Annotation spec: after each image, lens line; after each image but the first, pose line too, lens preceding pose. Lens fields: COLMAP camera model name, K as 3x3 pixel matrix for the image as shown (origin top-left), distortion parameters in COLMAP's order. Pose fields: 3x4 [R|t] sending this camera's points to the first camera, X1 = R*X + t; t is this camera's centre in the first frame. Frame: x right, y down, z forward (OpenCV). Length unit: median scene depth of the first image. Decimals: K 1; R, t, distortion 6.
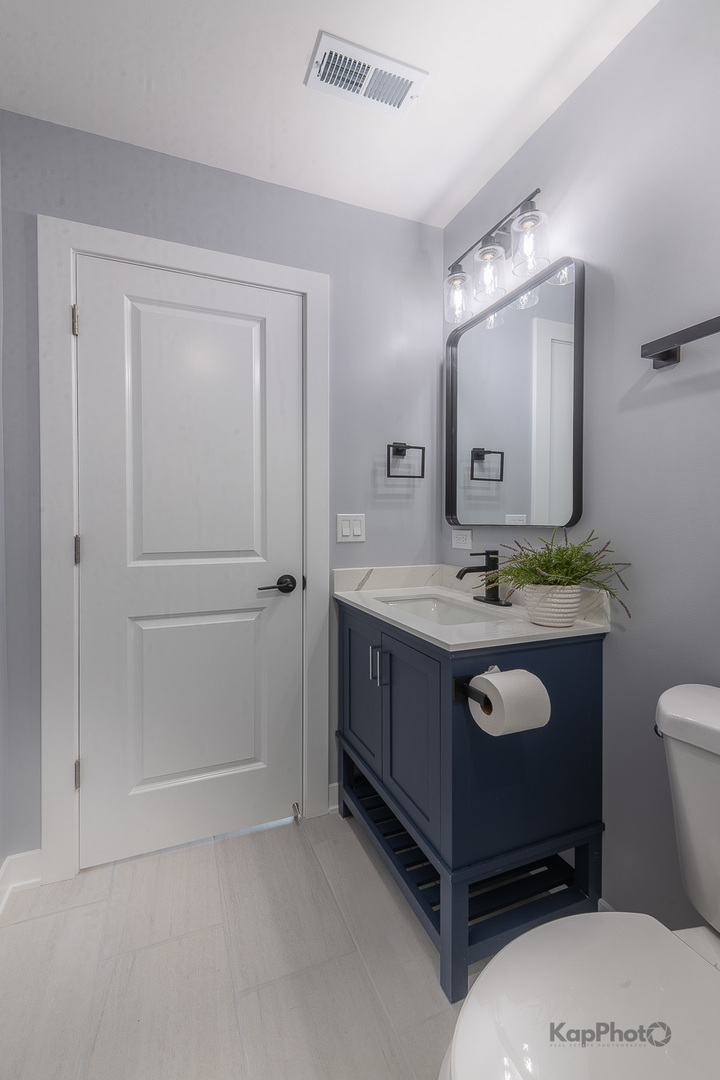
lens RADIAL K [[462.5, 0, 359.5], [0, 462.5, 520.2], [0, 0, 1]] dist [0.013615, -0.000024]
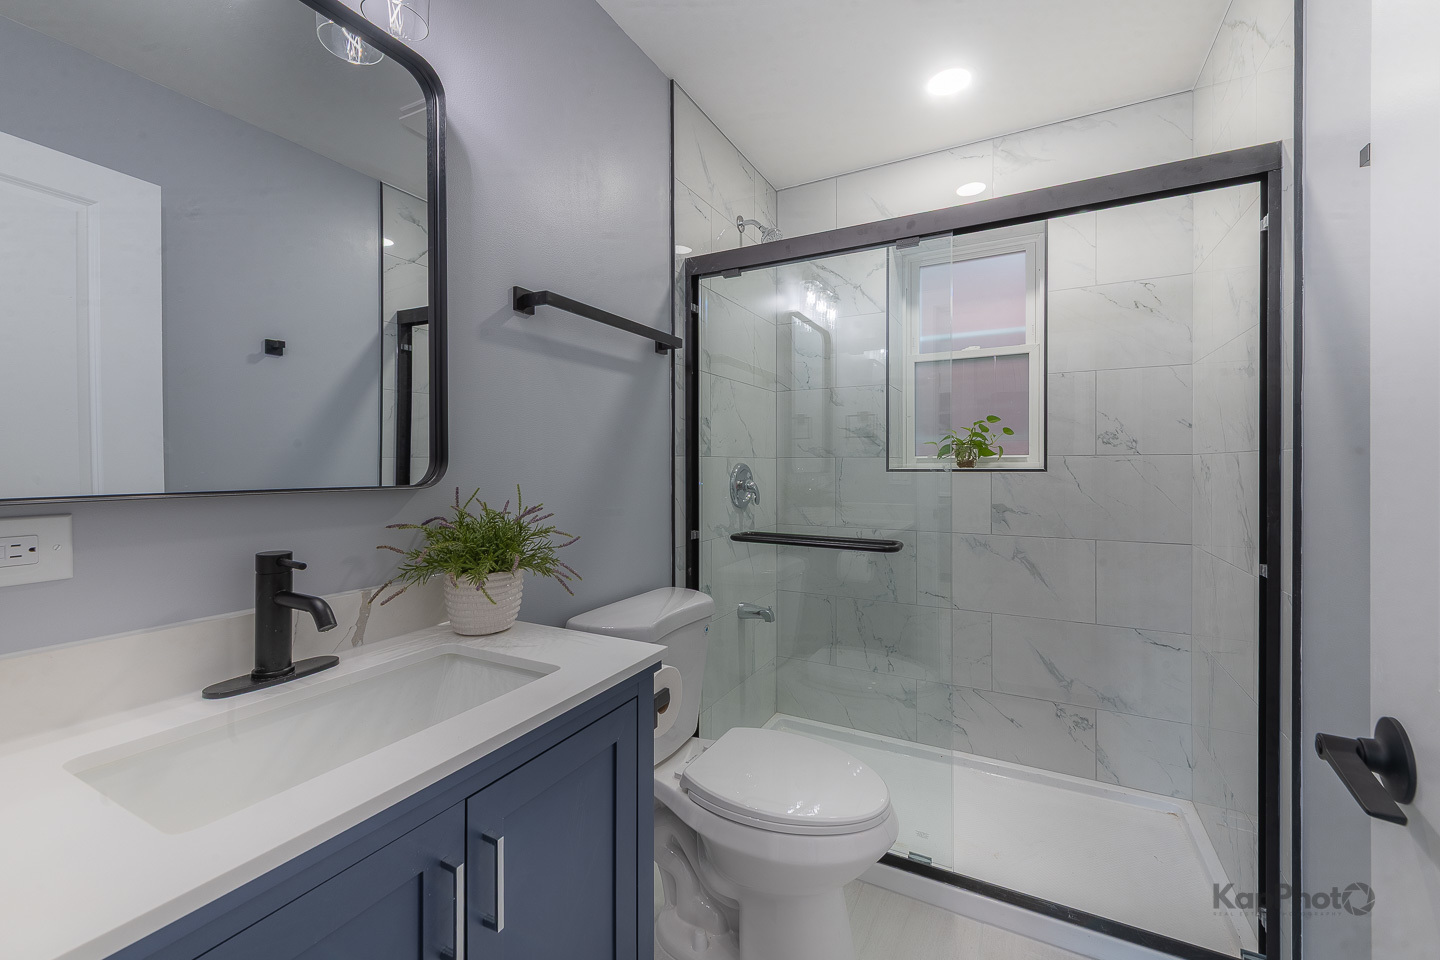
lens RADIAL K [[570.9, 0, 754.6], [0, 570.9, 473.6], [0, 0, 1]] dist [0.010389, -0.000198]
pose [[-0.668120, -0.006448, 0.744026, -0.503412], [0.008248, 0.999837, 0.016071, -0.012366], [-0.744008, 0.016875, -0.667958, 1.336511]]
